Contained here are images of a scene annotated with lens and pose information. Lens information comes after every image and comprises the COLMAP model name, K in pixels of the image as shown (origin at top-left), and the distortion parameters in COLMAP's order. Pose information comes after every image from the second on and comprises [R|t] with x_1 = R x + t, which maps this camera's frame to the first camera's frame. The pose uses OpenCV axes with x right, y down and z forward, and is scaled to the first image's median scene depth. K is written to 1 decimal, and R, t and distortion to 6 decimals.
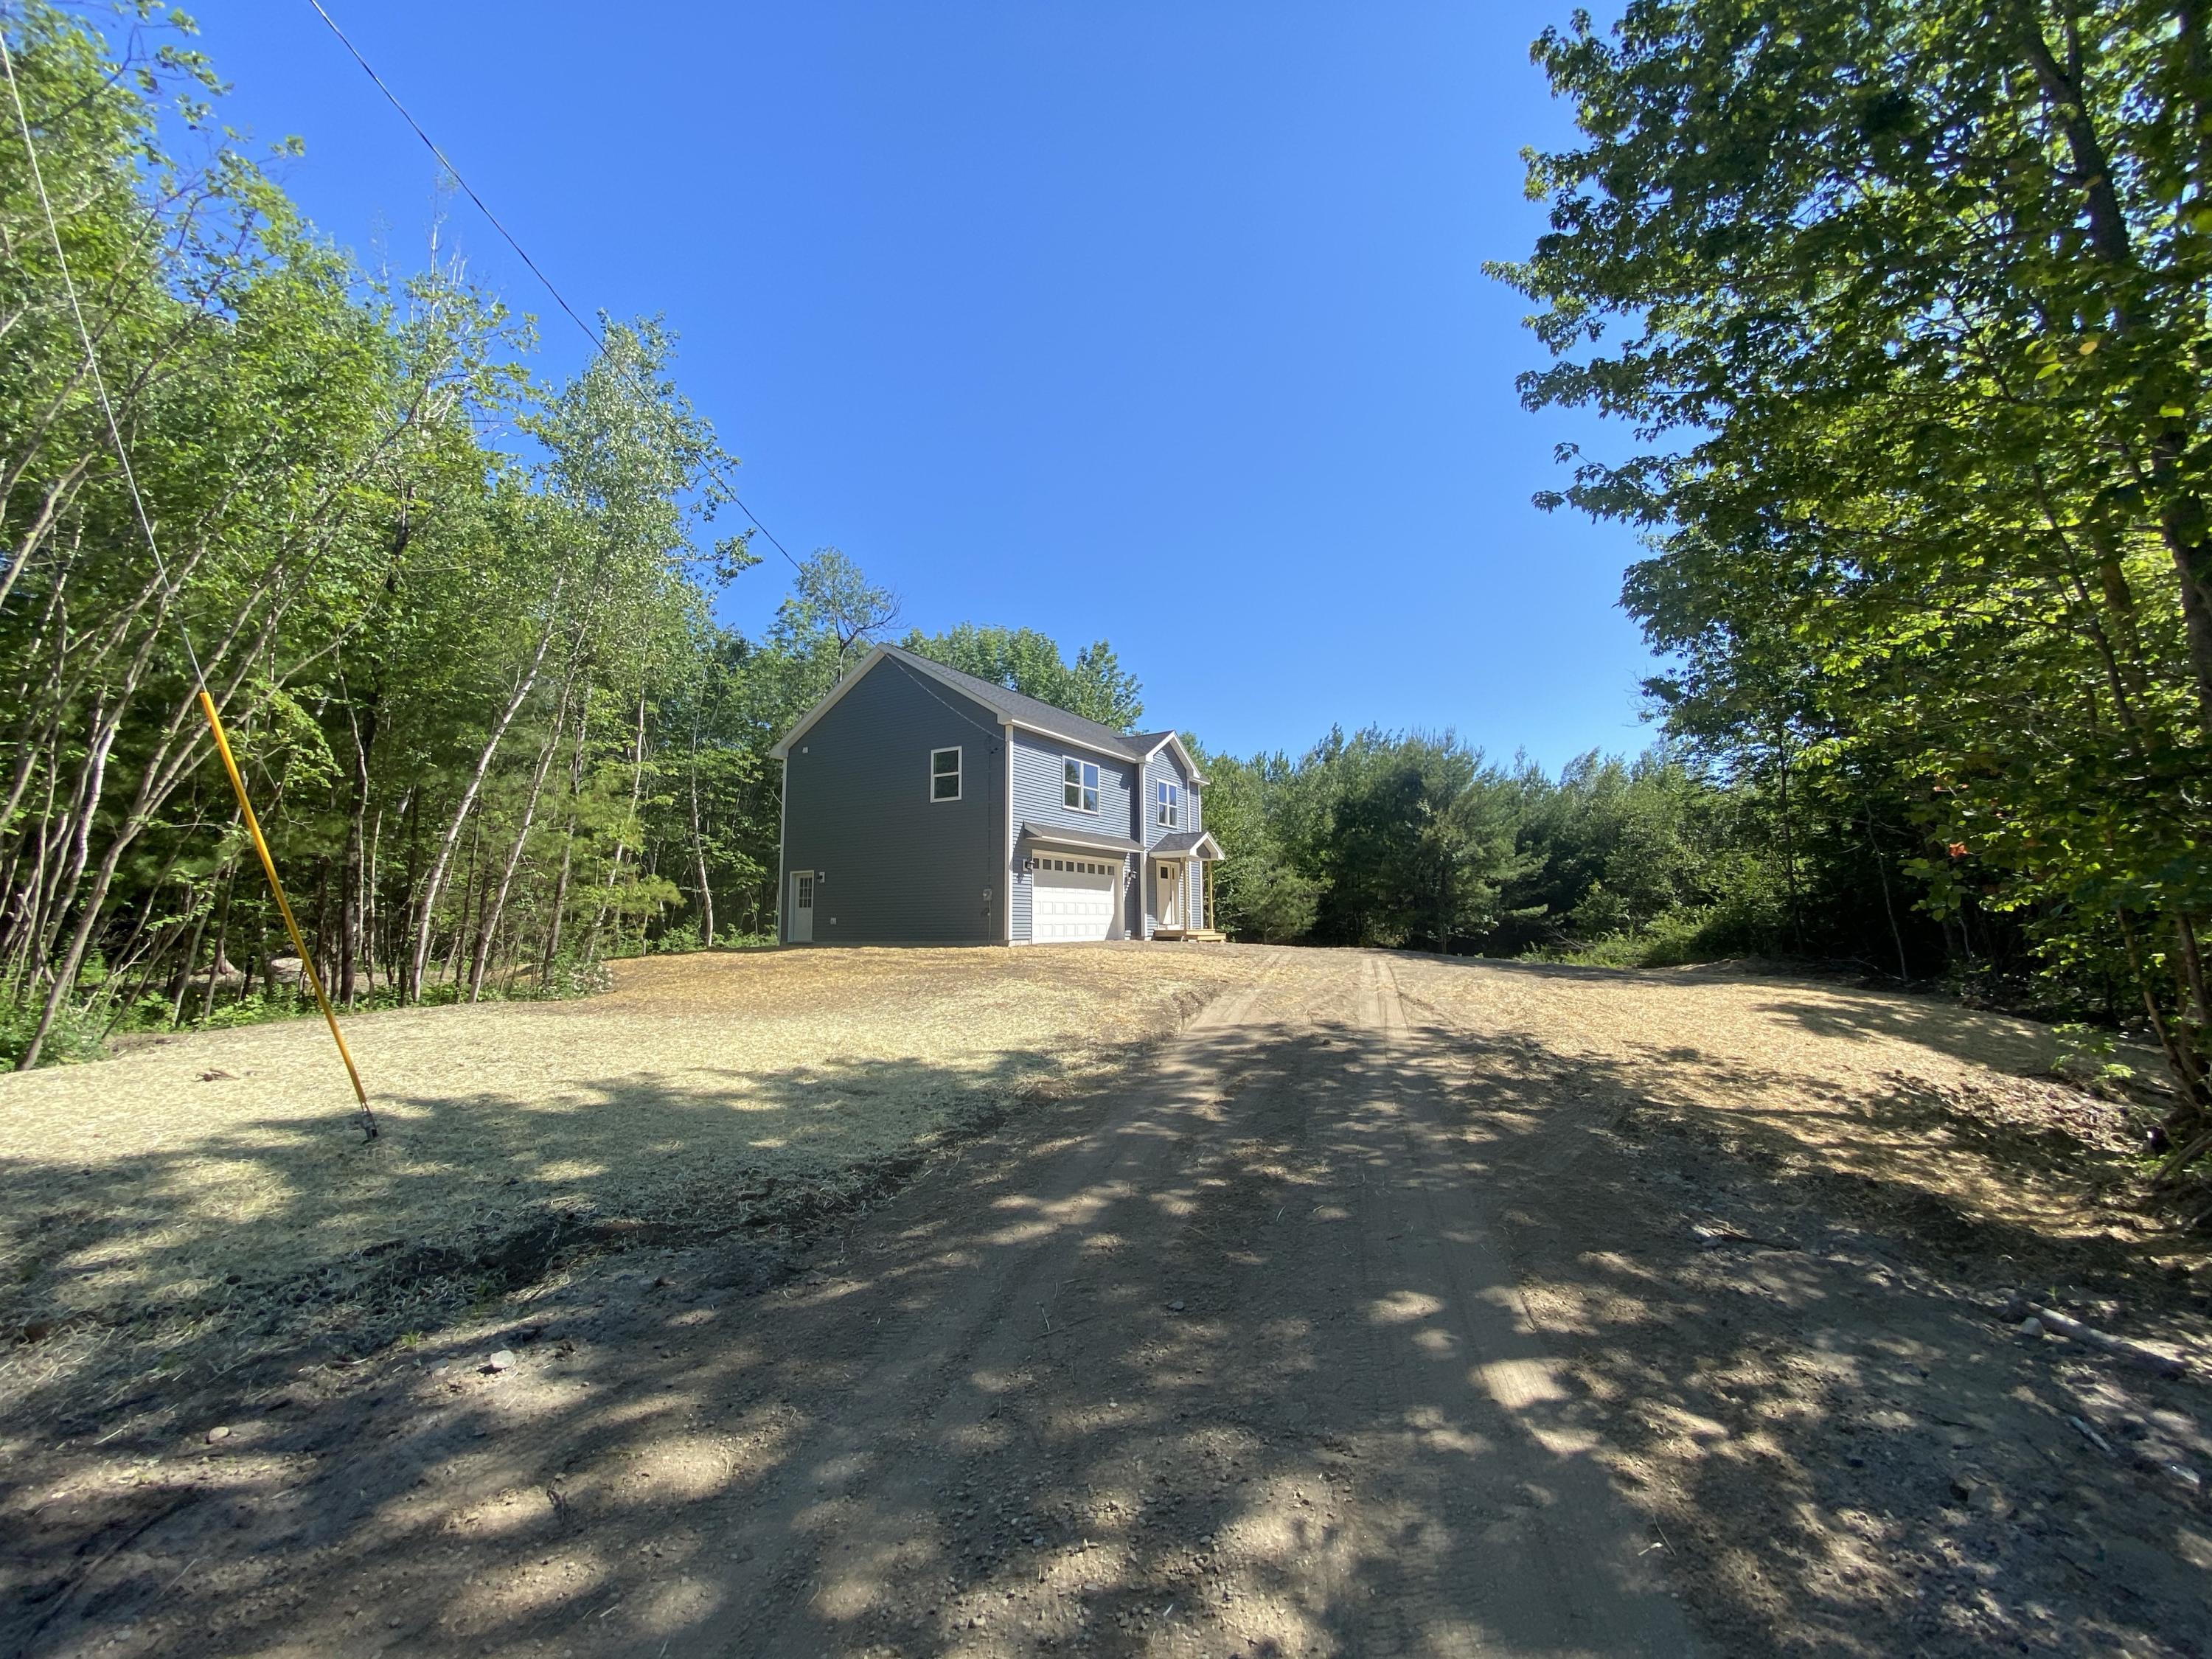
lens RADIAL K [[897.6, 0, 1112.5], [0, 897.6, 834.0], [0, 0, 1]] dist [-0.015285, -0.000765]
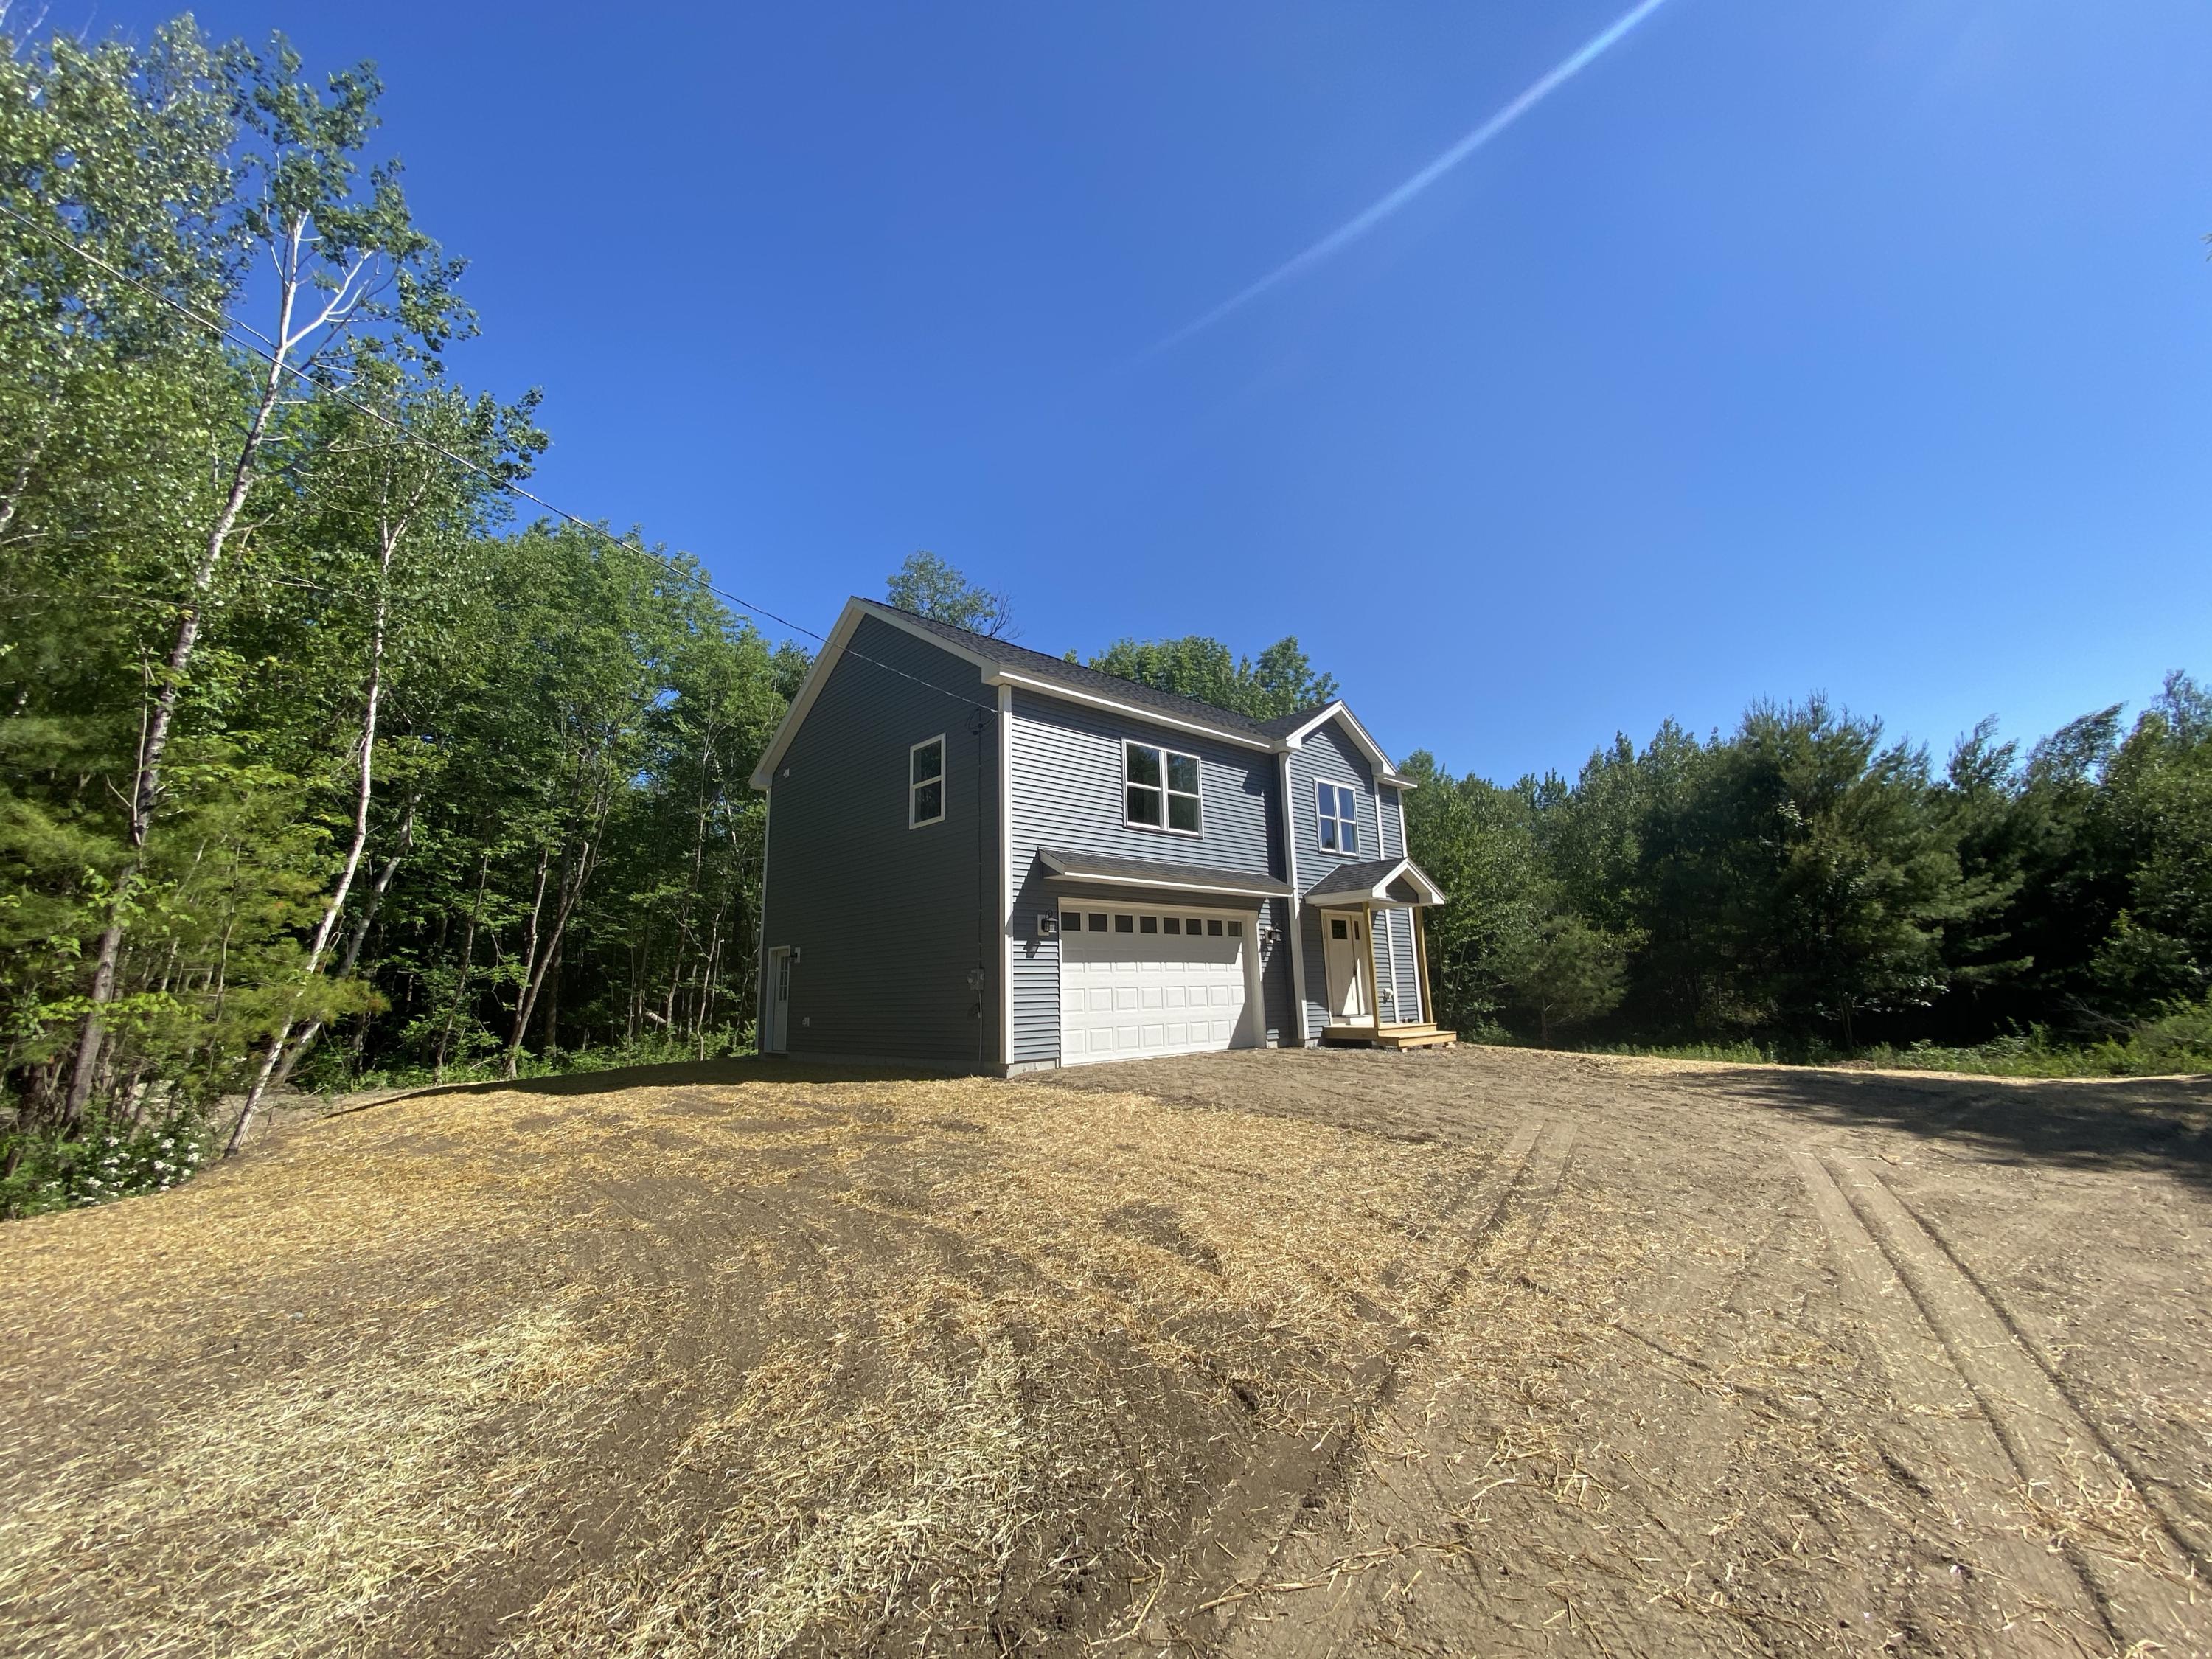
lens RADIAL K [[897.6, 0, 1110.7], [0, 897.6, 811.5], [0, 0, 1]] dist [-0.015285, -0.000765]
pose [[0.956791, -0.076369, -0.280569, 0.087019], [0.048960, 0.993430, -0.103440, 0.019088], [0.286626, 0.085234, 0.954244, 0.372505]]
